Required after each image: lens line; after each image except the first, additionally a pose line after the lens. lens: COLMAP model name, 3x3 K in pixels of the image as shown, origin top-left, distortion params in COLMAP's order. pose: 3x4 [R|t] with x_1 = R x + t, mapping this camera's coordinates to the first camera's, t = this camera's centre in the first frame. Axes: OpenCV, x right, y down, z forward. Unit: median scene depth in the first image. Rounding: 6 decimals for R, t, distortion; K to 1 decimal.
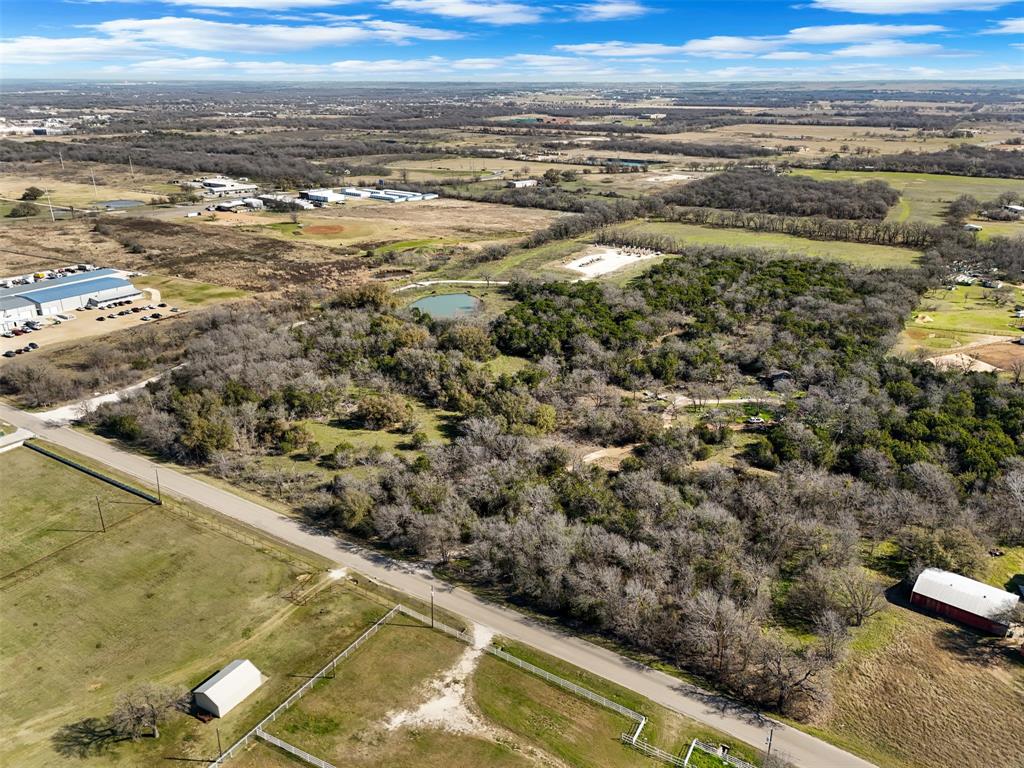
lens RADIAL K [[749.9, 0, 510.0], [0, 749.9, 383.5], [0, 0, 1]] dist [0.073413, -0.068568]
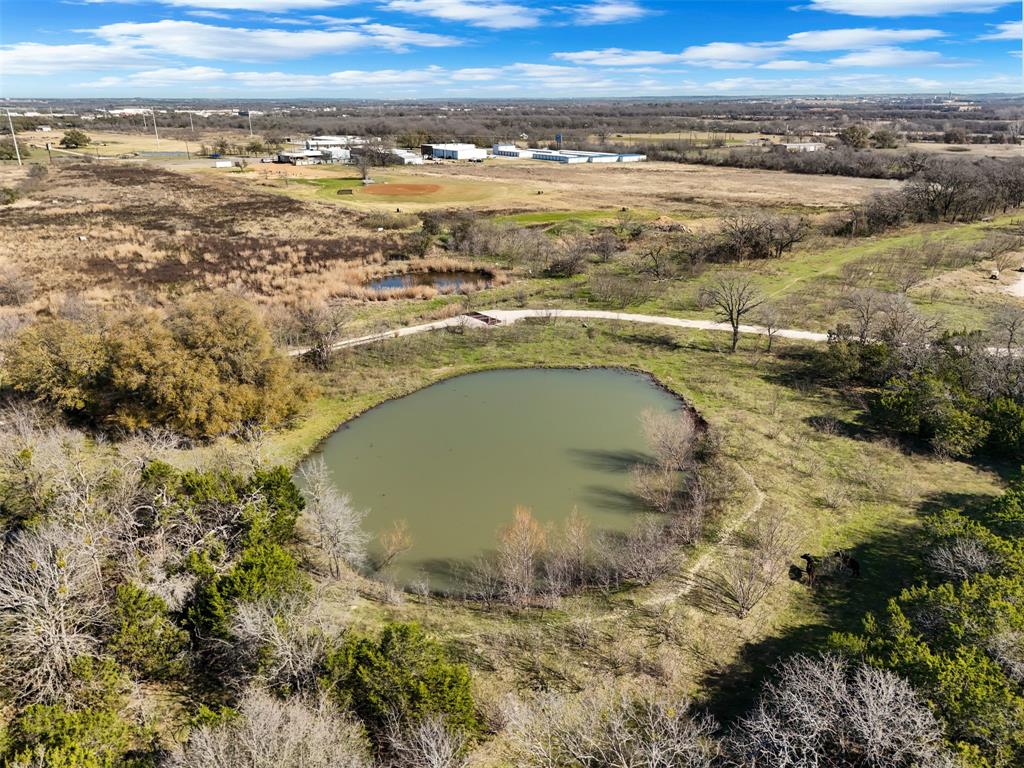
lens RADIAL K [[753.3, 0, 509.0], [0, 753.3, 398.0], [0, 0, 1]] dist [0.072603, -0.051891]
pose [[0.955833, 0.109408, -0.272788, -0.032874], [-0.110812, 0.993788, 0.010301, -0.116737], [0.272220, 0.020382, 0.962019, 0.804634]]
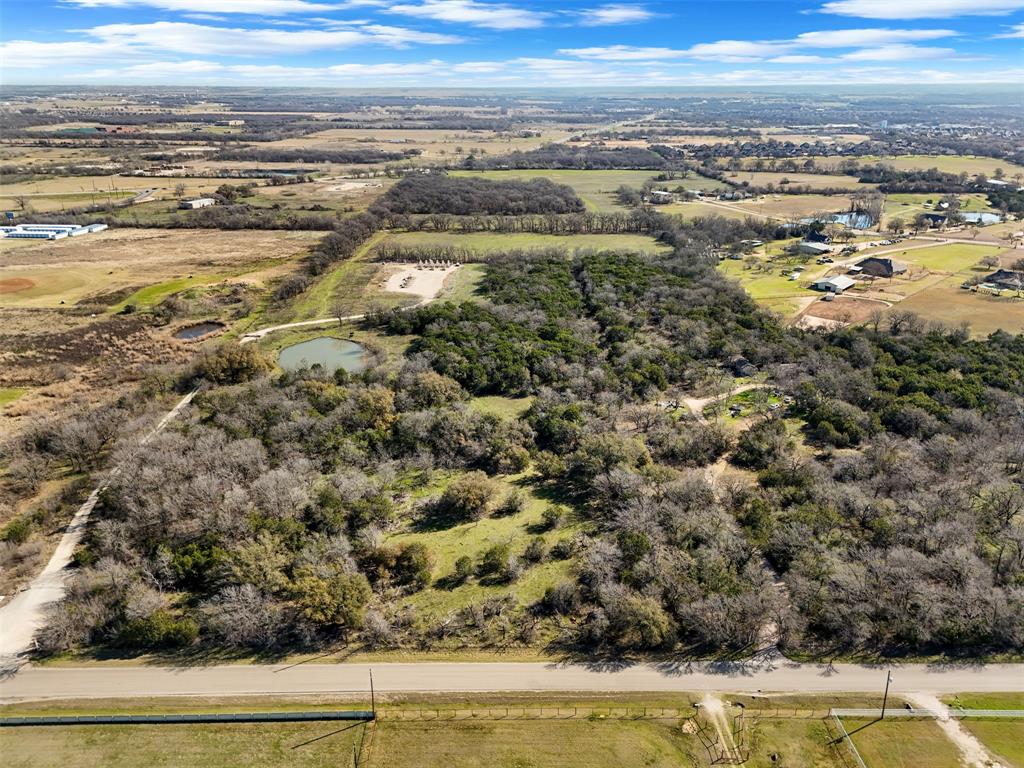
lens RADIAL K [[749.9, 0, 510.0], [0, 749.9, 383.5], [0, 0, 1]] dist [0.073413, -0.068568]
pose [[0.840922, -0.200929, 0.502472, -0.341944], [0.203944, 0.977722, 0.049659, -0.074113], [-0.501256, 0.060717, 0.863166, 0.184351]]
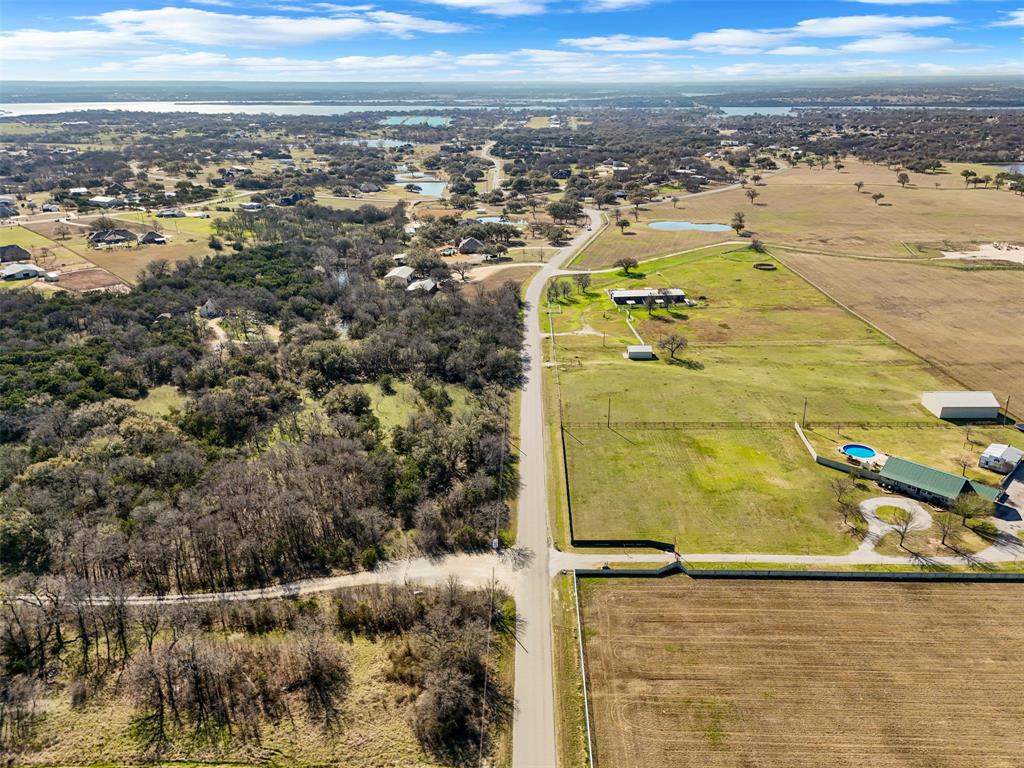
lens RADIAL K [[734.6, 0, 512.3], [0, 734.6, 411.9], [0, 0, 1]] dist [0.081955, -0.061838]
pose [[-0.513383, -0.347607, 0.784606, -0.723971], [0.326927, 0.766121, 0.553333, -0.295184], [-0.793446, 0.540581, -0.279671, 0.743258]]
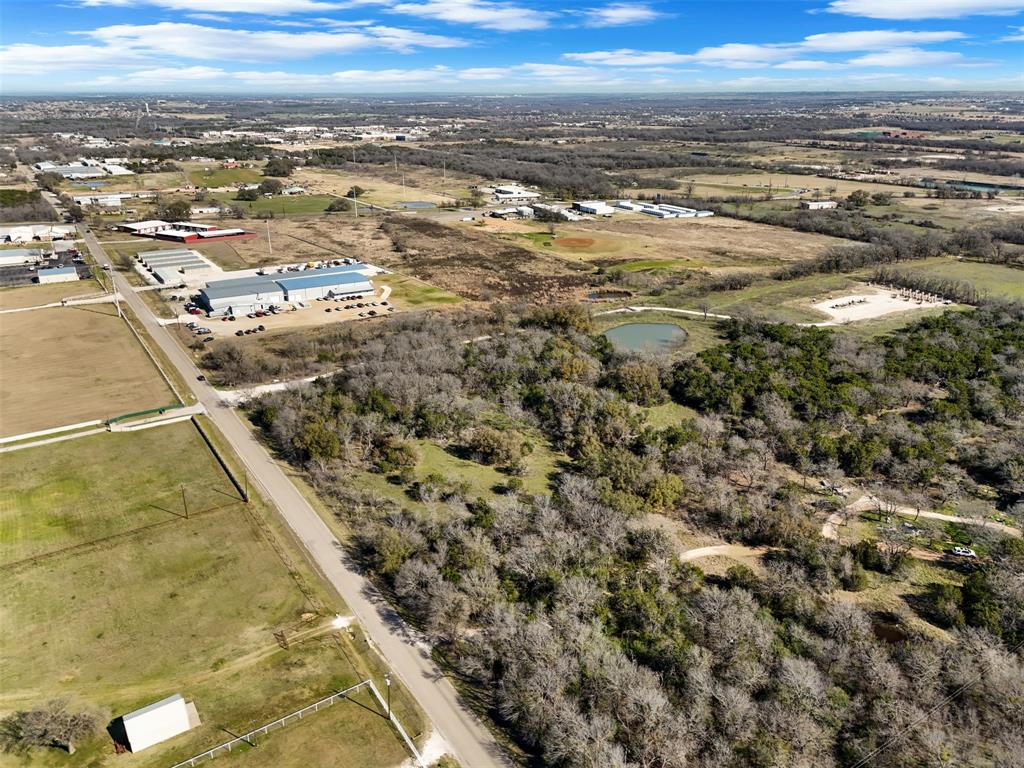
lens RADIAL K [[749.9, 0, 510.0], [0, 749.9, 383.5], [0, 0, 1]] dist [0.073413, -0.068568]
pose [[0.911723, 0.149405, -0.382673, 0.124156], [-0.154296, 0.987859, 0.018073, -0.038625], [0.380727, 0.042568, 0.923707, 0.098940]]
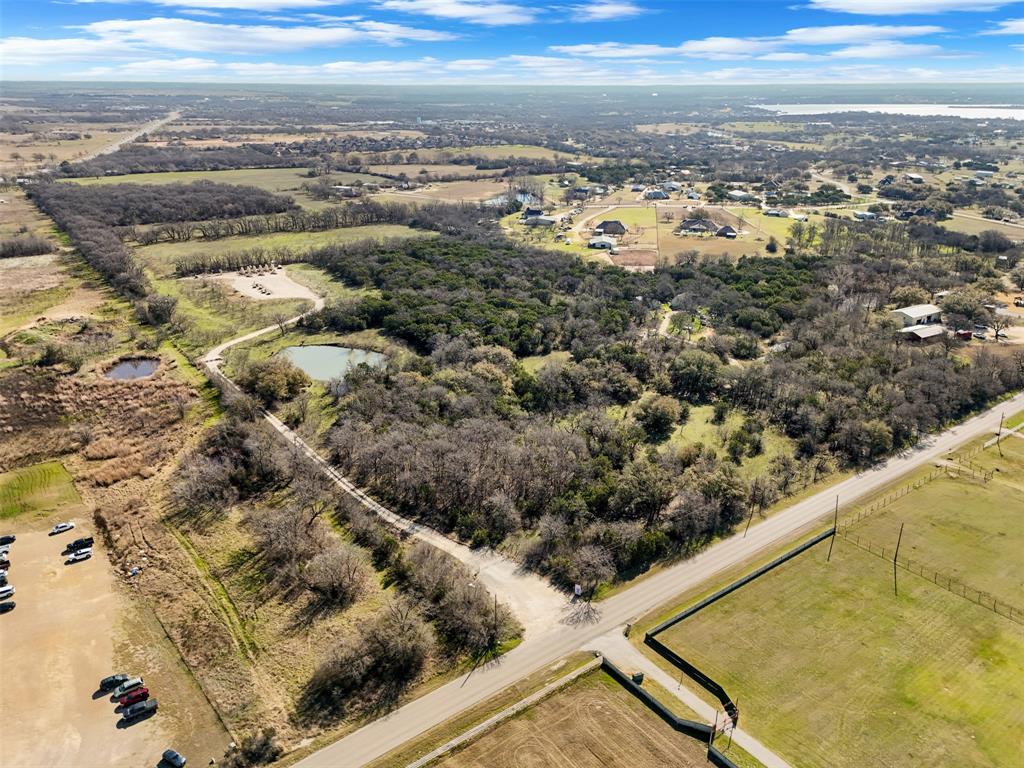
lens RADIAL K [[753.3, 0, 509.0], [0, 753.3, 398.0], [0, 0, 1]] dist [0.072603, -0.051891]
pose [[0.358849, -0.356904, 0.862466, -0.730617], [0.345888, 0.909071, 0.232275, -0.188276], [-0.866942, 0.214965, 0.449668, 0.476253]]
